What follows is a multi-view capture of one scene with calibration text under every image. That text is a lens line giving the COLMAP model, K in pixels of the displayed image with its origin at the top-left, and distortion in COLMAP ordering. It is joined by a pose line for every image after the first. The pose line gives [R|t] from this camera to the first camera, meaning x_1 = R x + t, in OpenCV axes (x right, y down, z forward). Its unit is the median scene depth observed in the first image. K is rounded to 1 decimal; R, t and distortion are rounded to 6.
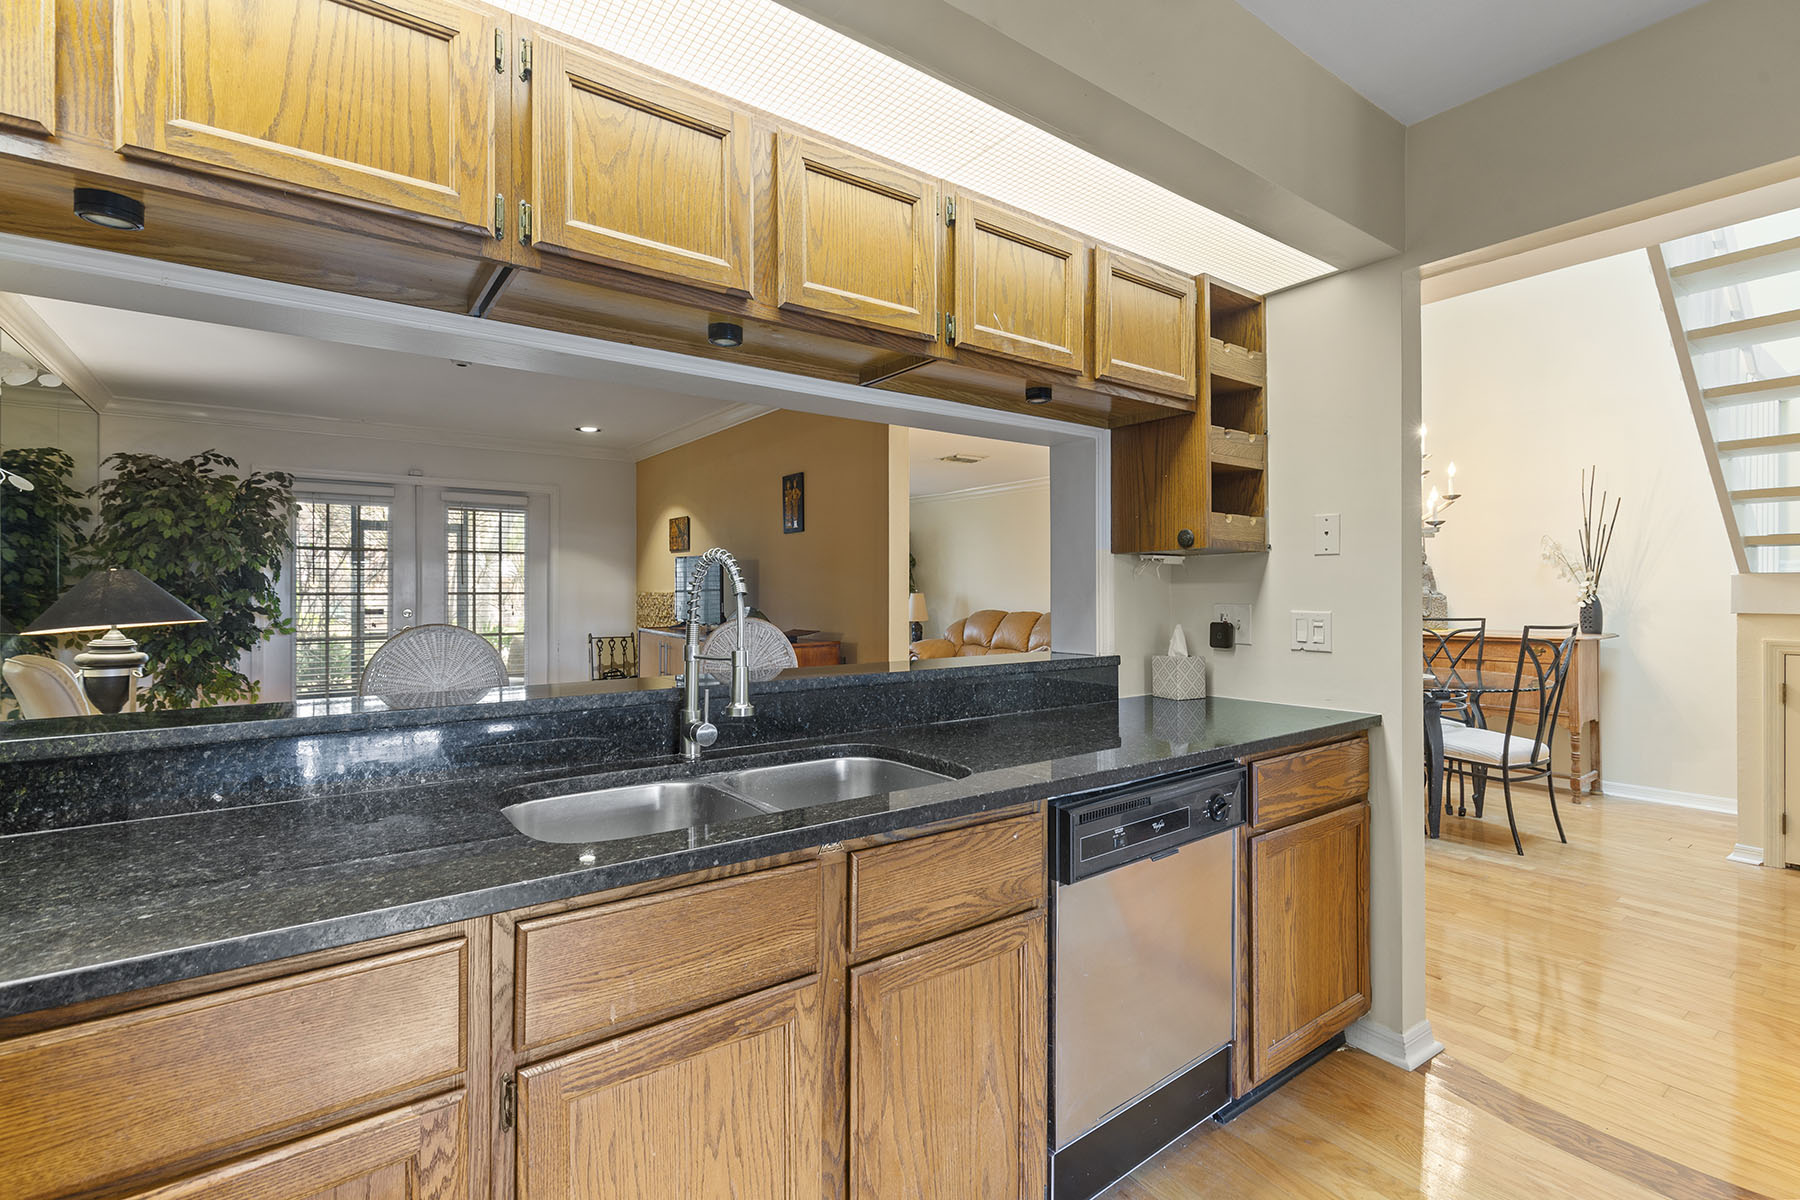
lens RADIAL K [[817.4, 0, 900.1], [0, 817.4, 589.4], [0, 0, 1]] dist [0.008373, -0.001576]
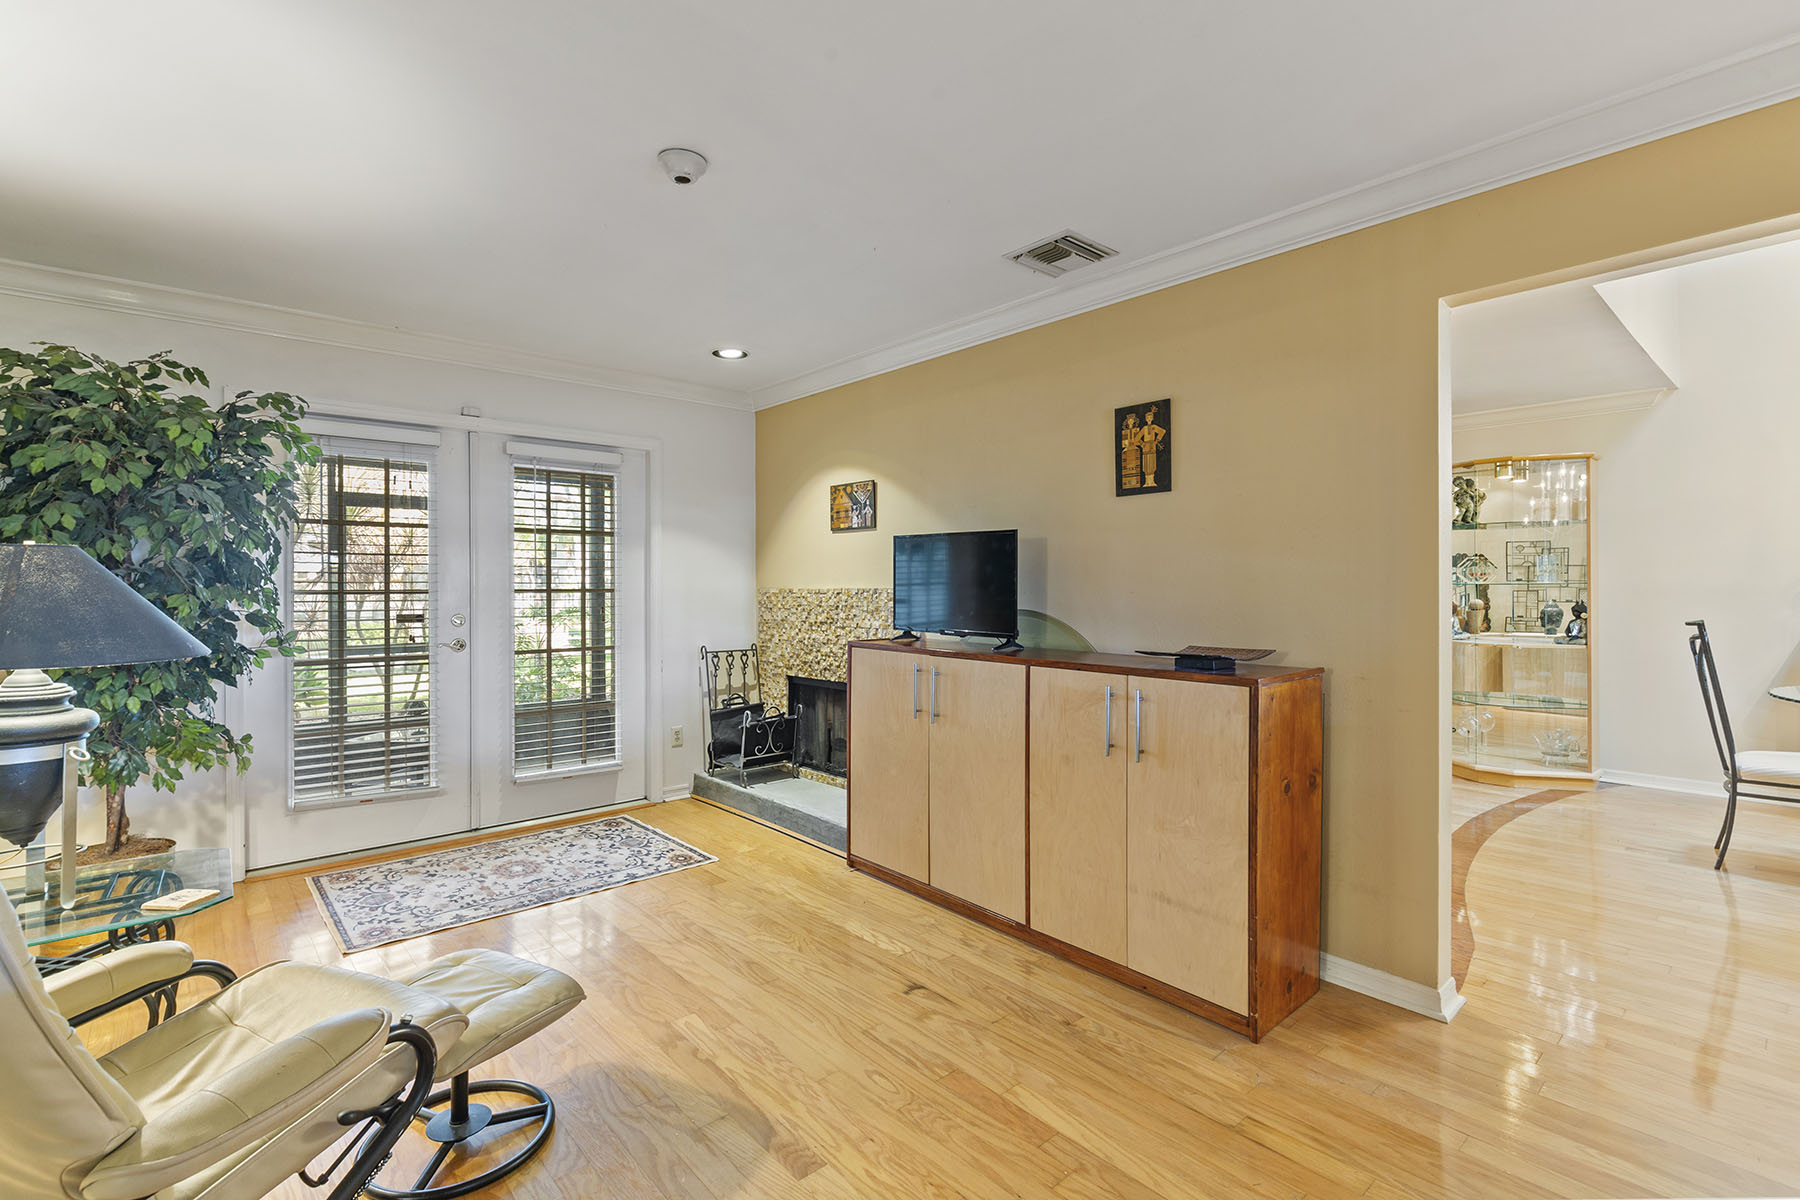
lens RADIAL K [[817.4, 0, 905.1], [0, 817.4, 586.2], [0, 0, 1]] dist [0.008373, -0.001576]
pose [[0.994079, -0.005257, 0.108531, -0.391566], [0.005589, 0.999981, -0.002755, 0.006098], [-0.108514, 0.003346, 0.994089, 0.367842]]
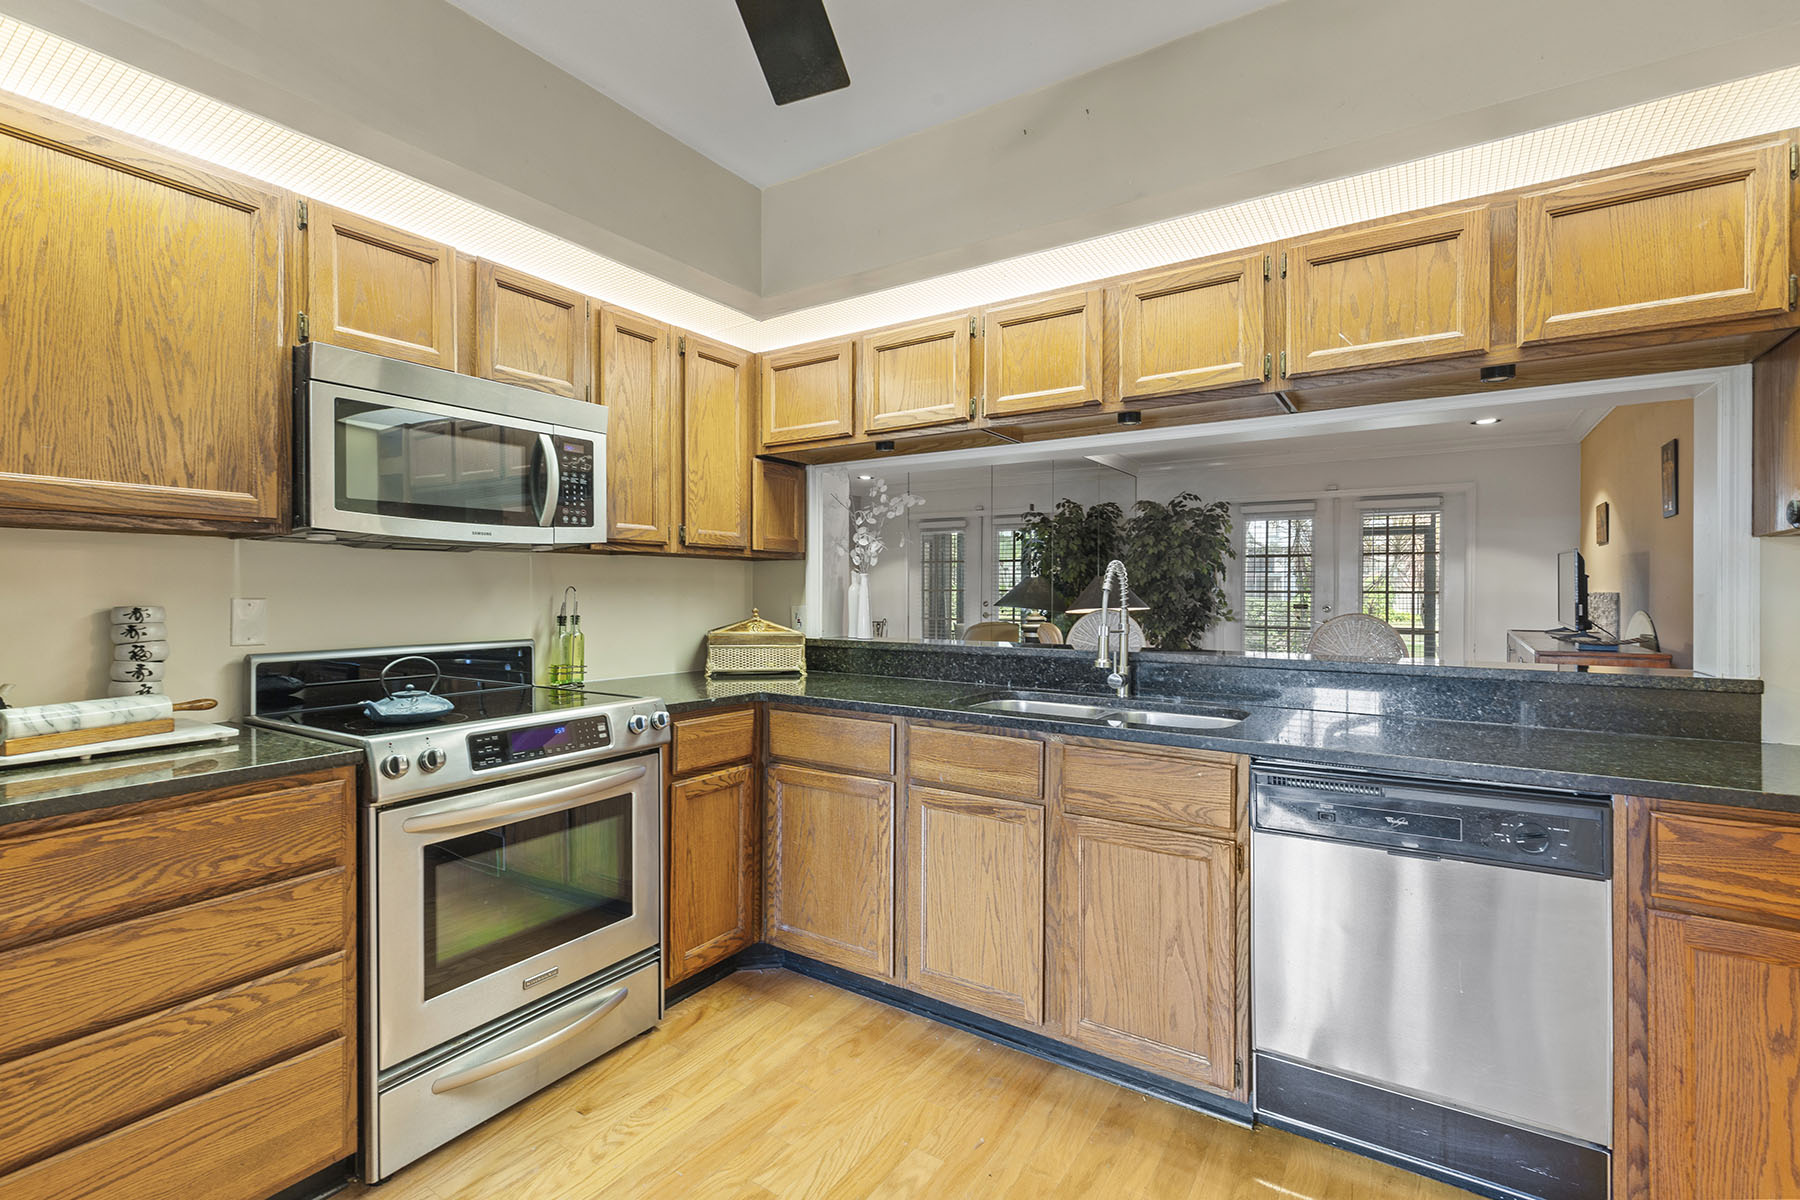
lens RADIAL K [[817.4, 0, 883.3], [0, 817.4, 592.1], [0, 0, 1]] dist [0.008373, -0.001576]
pose [[0.333954, 0.004454, -0.942579, 0.362023], [-0.001239, 0.999990, 0.004287, 0.001200], [0.942588, -0.000264, 0.333957, 0.023897]]
